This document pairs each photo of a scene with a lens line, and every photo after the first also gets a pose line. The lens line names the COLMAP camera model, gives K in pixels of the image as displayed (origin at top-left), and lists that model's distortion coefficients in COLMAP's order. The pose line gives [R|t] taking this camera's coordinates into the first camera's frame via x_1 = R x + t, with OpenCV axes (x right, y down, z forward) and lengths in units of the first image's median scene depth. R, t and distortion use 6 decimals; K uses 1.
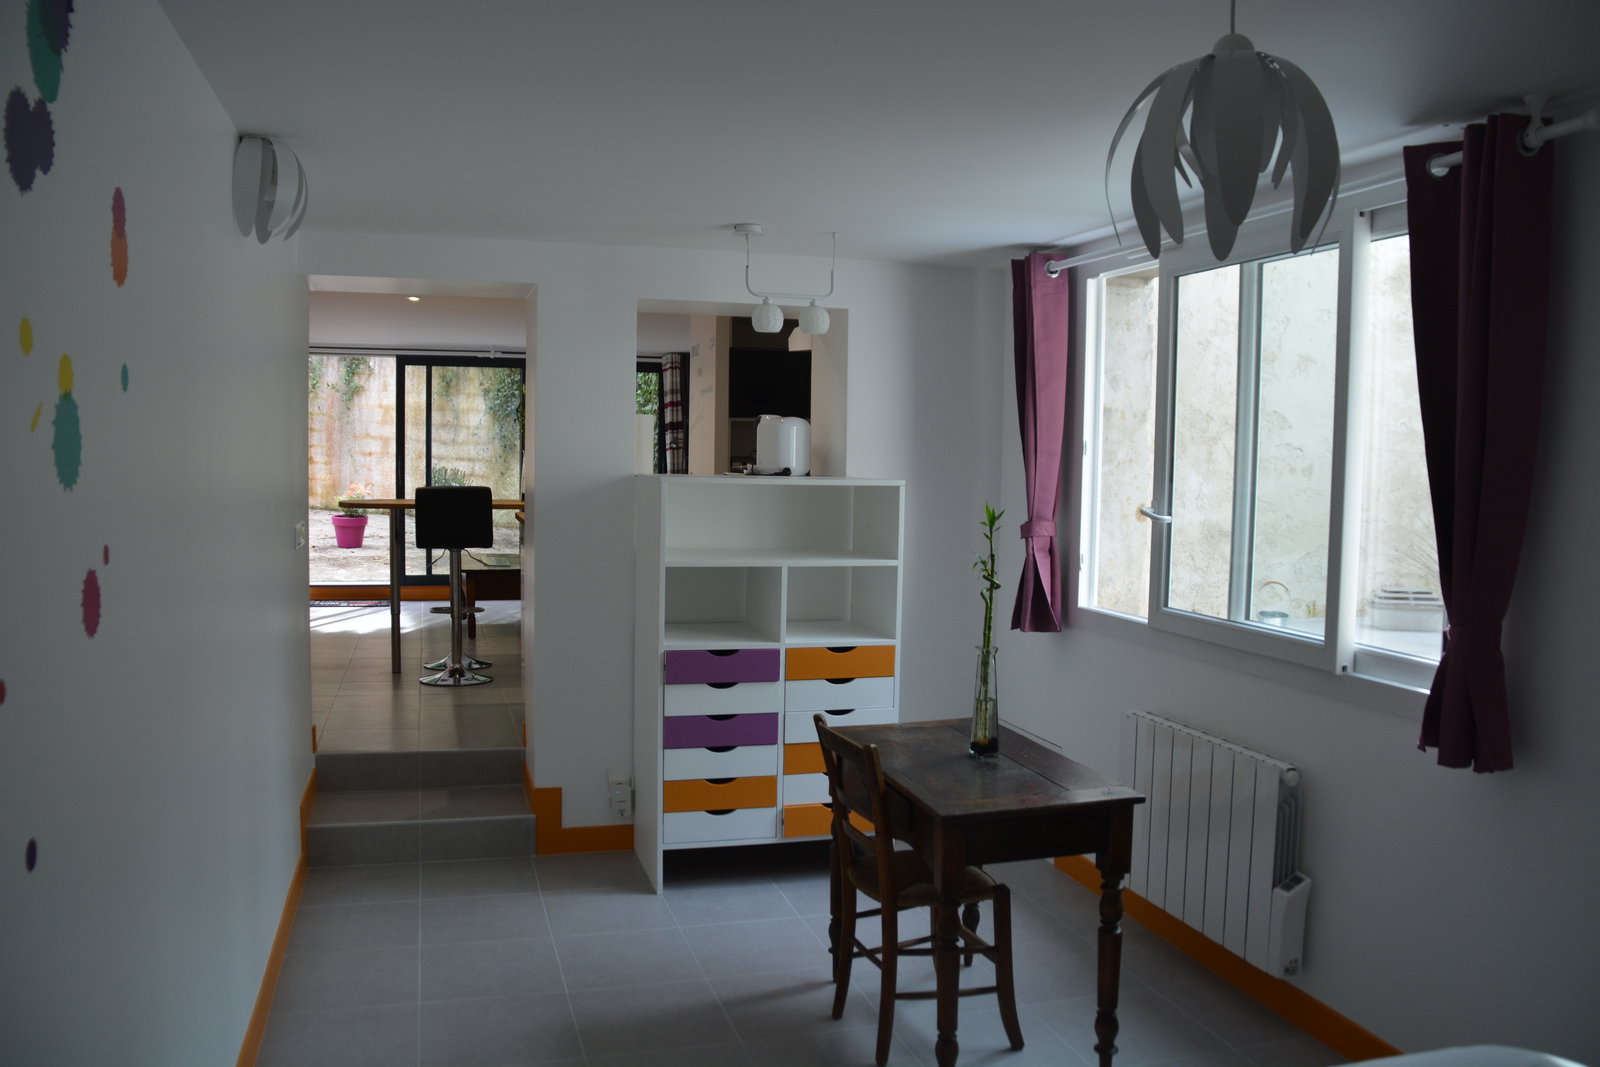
lens RADIAL K [[1241.0, 0, 800.0], [0, 1241.0, 533.5], [0, 0, 1]] dist [-0.095501, 0.002507]
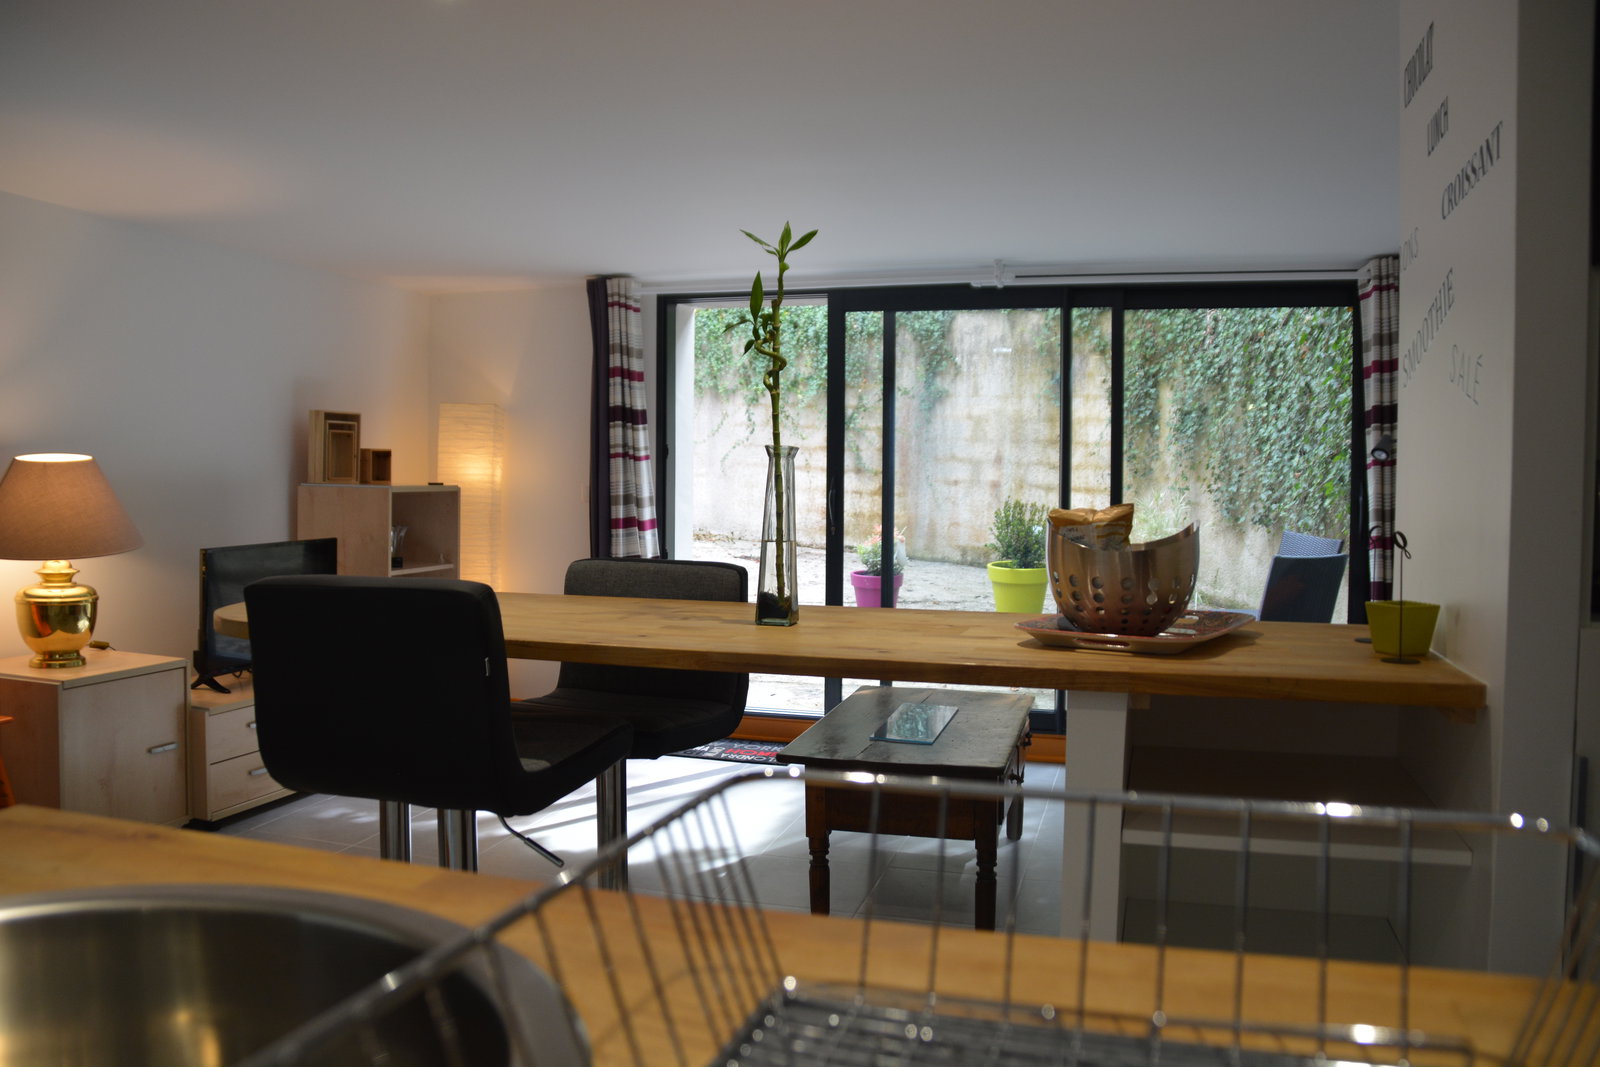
lens RADIAL K [[1300.0, 0, 800.0], [0, 1300.0, 533.5], [0, 0, 1]] dist [-0.143814, -0.000728]
pose [[0.852666, 0.013814, -0.522274, -0.036134], [-0.028572, 0.999387, -0.020212, -0.023233], [0.521675, 0.032157, 0.852538, 0.419472]]
